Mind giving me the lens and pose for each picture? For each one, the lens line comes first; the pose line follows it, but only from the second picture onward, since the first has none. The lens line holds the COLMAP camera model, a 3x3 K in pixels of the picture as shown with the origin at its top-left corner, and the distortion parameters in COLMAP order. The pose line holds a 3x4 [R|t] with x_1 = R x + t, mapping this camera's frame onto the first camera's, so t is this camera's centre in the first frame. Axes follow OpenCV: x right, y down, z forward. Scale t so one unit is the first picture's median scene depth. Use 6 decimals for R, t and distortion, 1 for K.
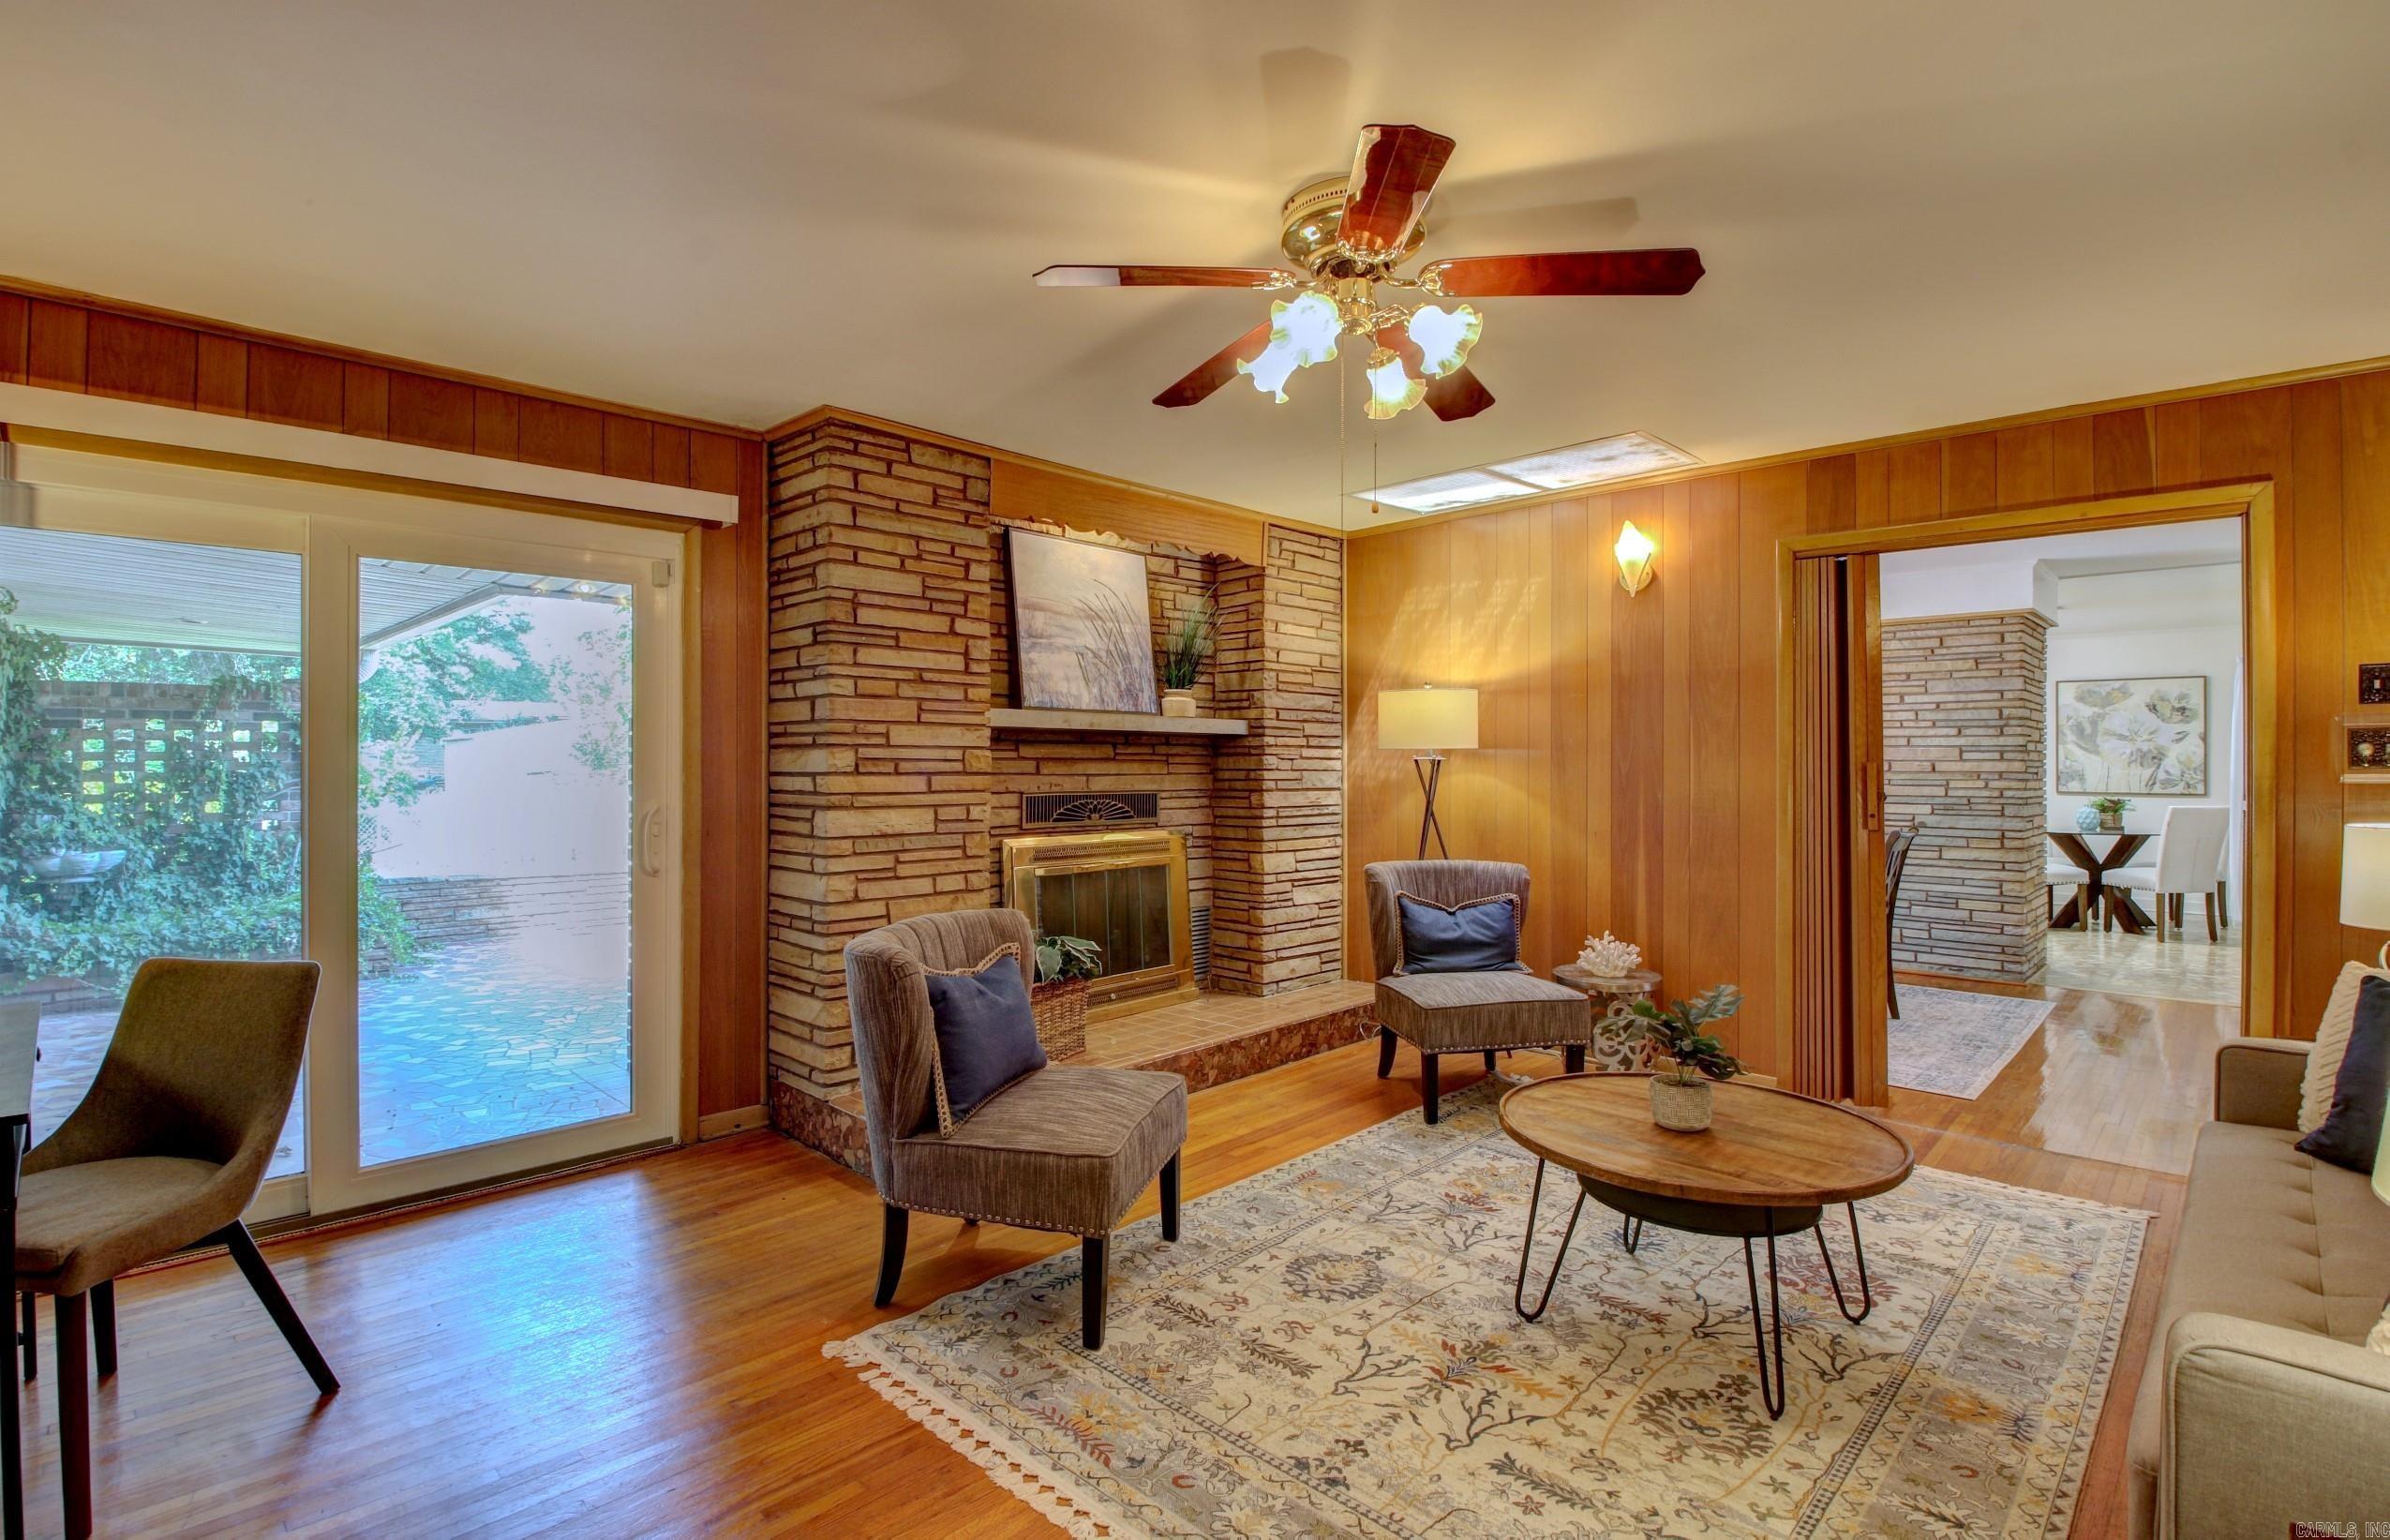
lens RADIAL K [[1109.4, 0, 1160.4], [0, 1109.4, 765.0], [0, 0, 1]] dist [0.002840, -0.016004]
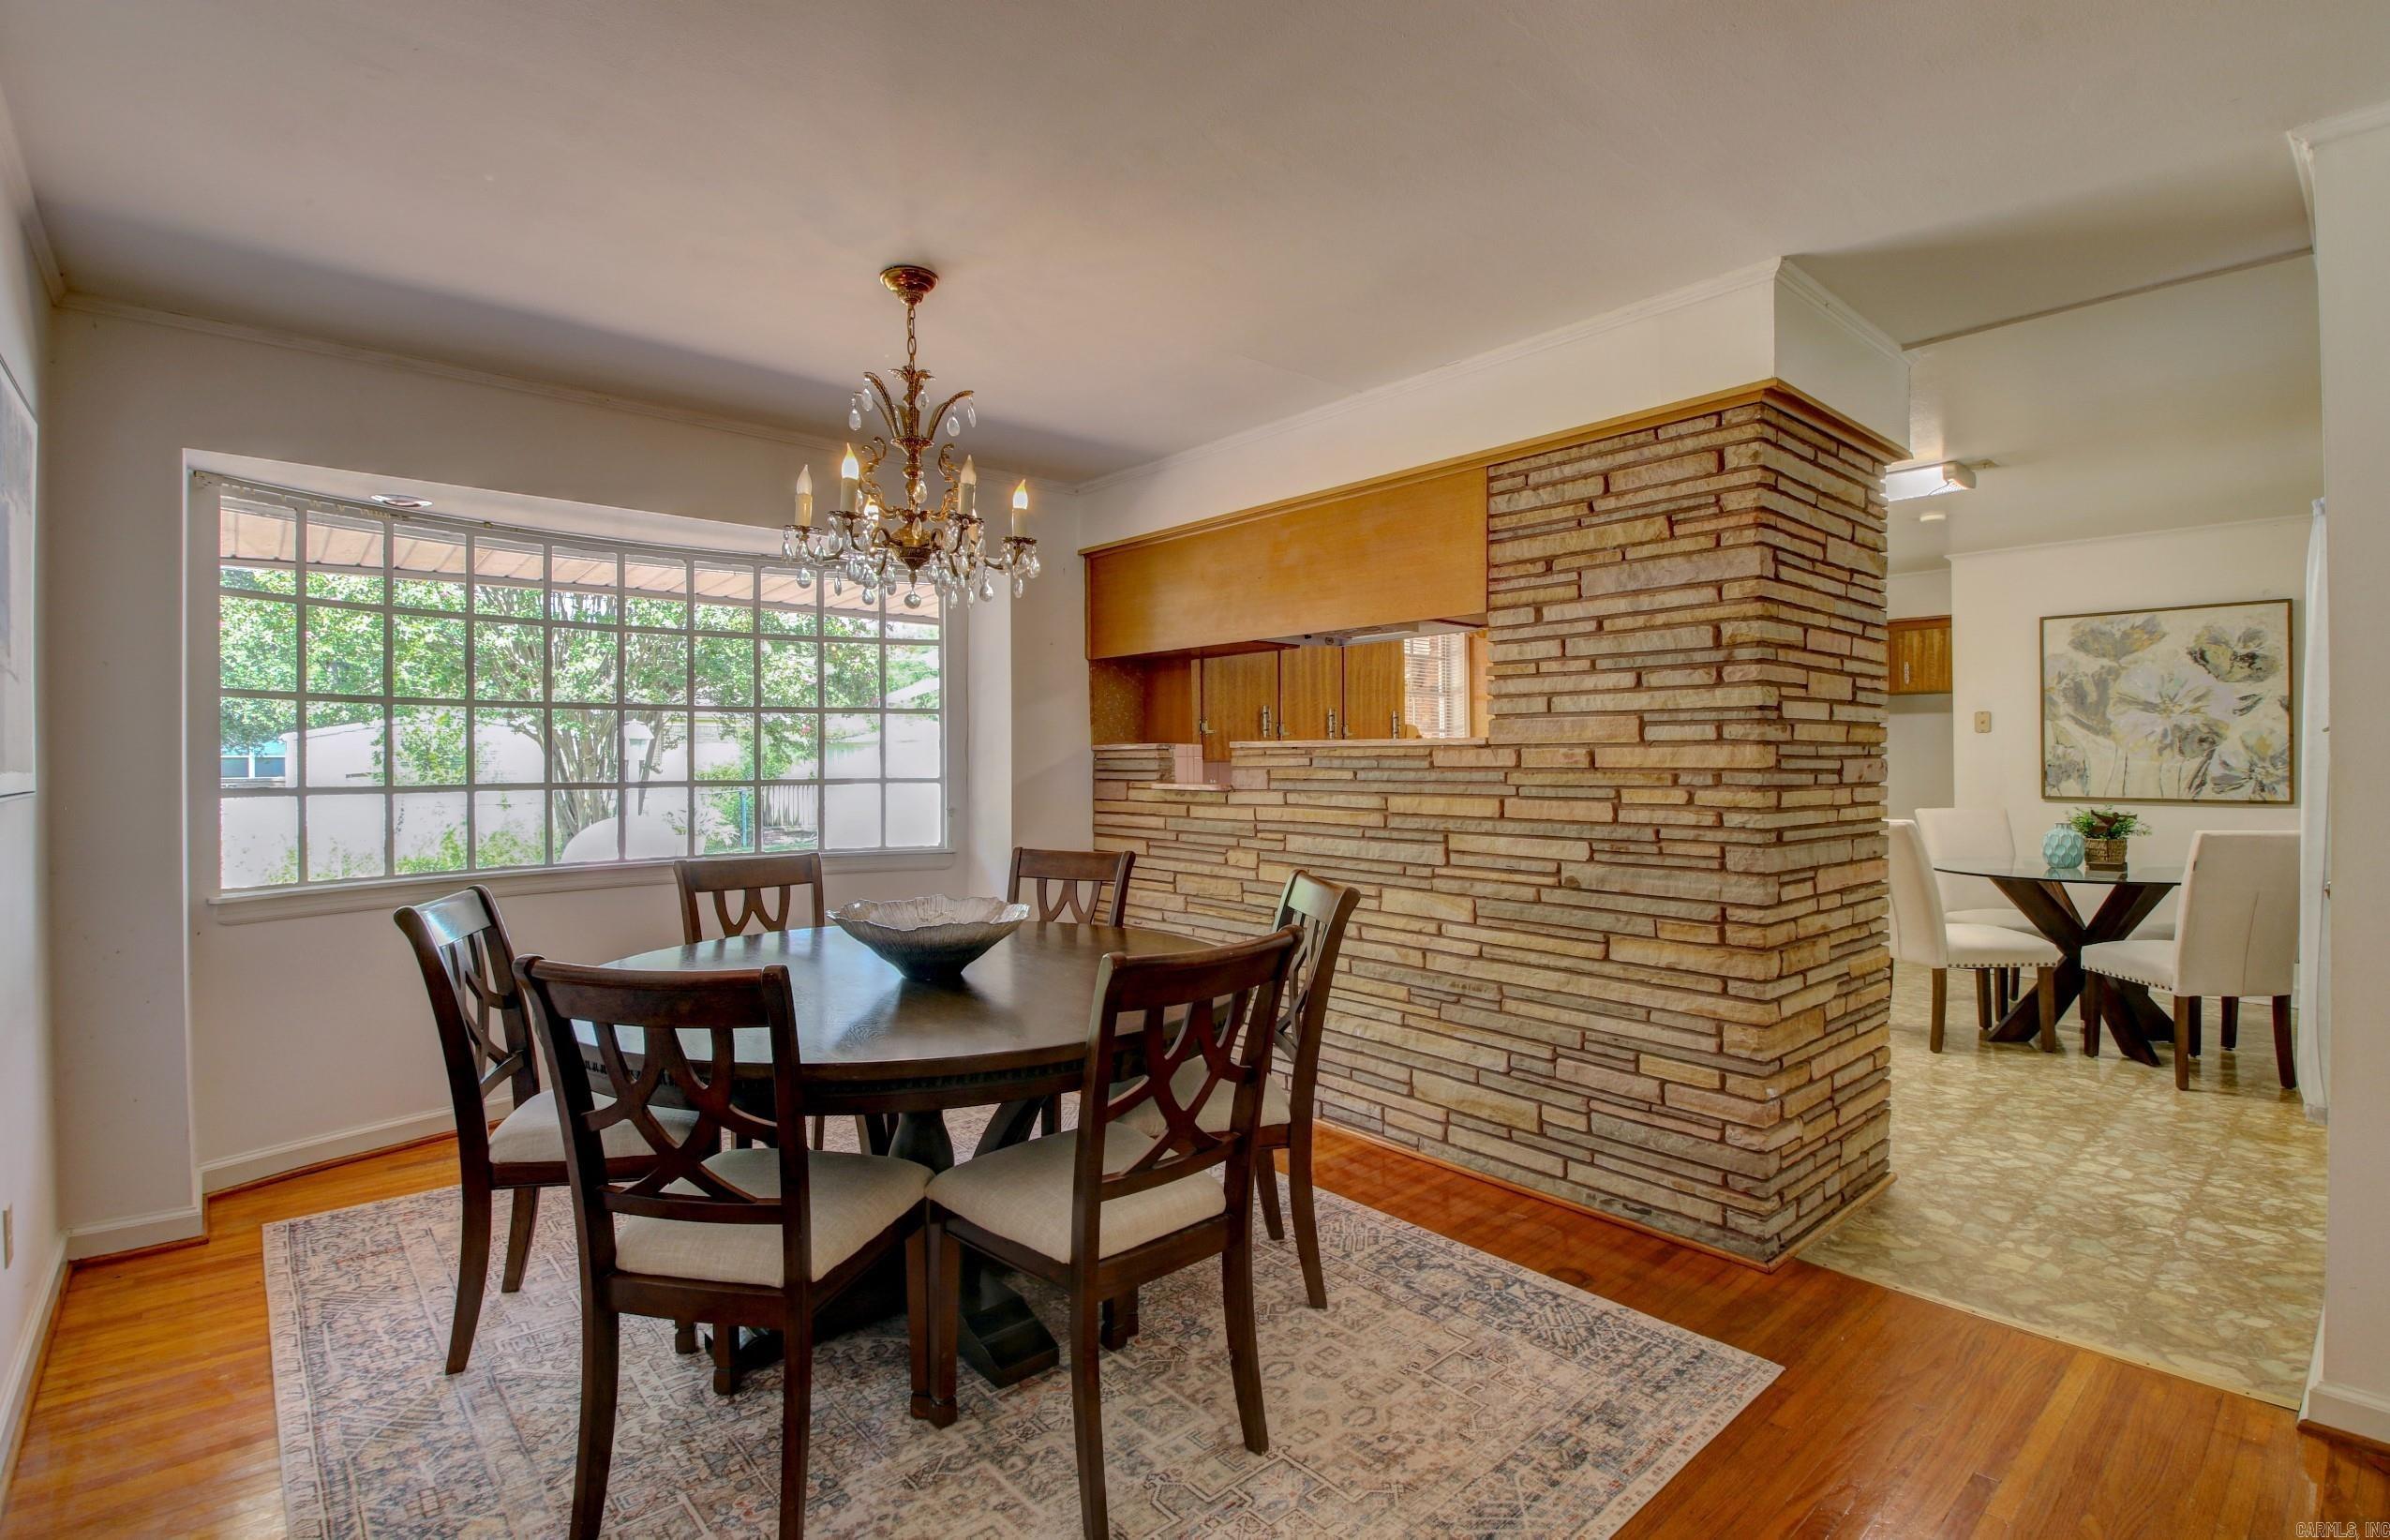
lens RADIAL K [[1109.4, 0, 1122.6], [0, 1109.4, 759.9], [0, 0, 1]] dist [0.002840, -0.016004]
pose [[0.996288, -0.005691, -0.085899, 0.542880], [0.005666, 0.999984, -0.000529, 0.001512], [0.085901, 0.000040, 0.996304, 0.525225]]
